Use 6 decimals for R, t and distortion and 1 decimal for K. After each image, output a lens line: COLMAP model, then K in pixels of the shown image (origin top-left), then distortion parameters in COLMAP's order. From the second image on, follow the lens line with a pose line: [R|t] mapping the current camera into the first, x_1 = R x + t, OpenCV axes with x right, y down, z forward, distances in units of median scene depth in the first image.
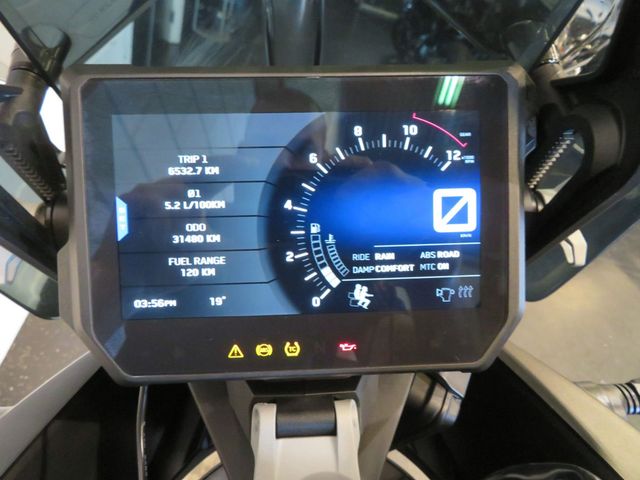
lens RADIAL K [[458.5, 0, 320.0], [0, 458.5, 240.0], [0, 0, 1]] dist [-0.004994, 0.009409]
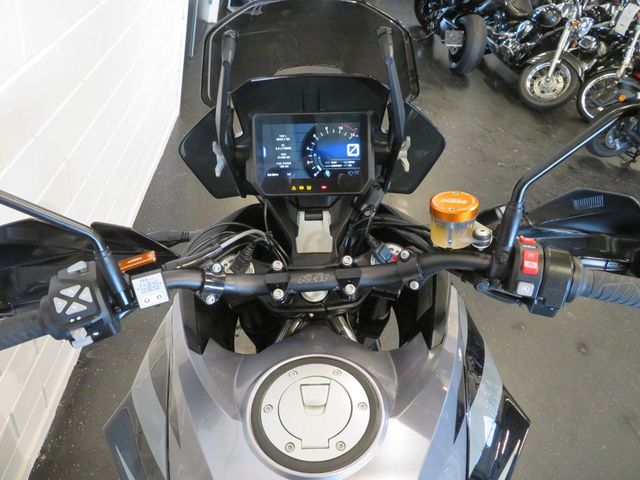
lens RADIAL K [[458.5, 0, 320.0], [0, 458.5, 240.0], [0, 0, 1]] dist [-0.004994, 0.009409]
pose [[0.998319, 0.007215, -0.057504, 0.247625], [-0.003477, 0.997889, 0.064847, 0.422011], [0.057850, -0.064538, 0.996237, -2.743643]]
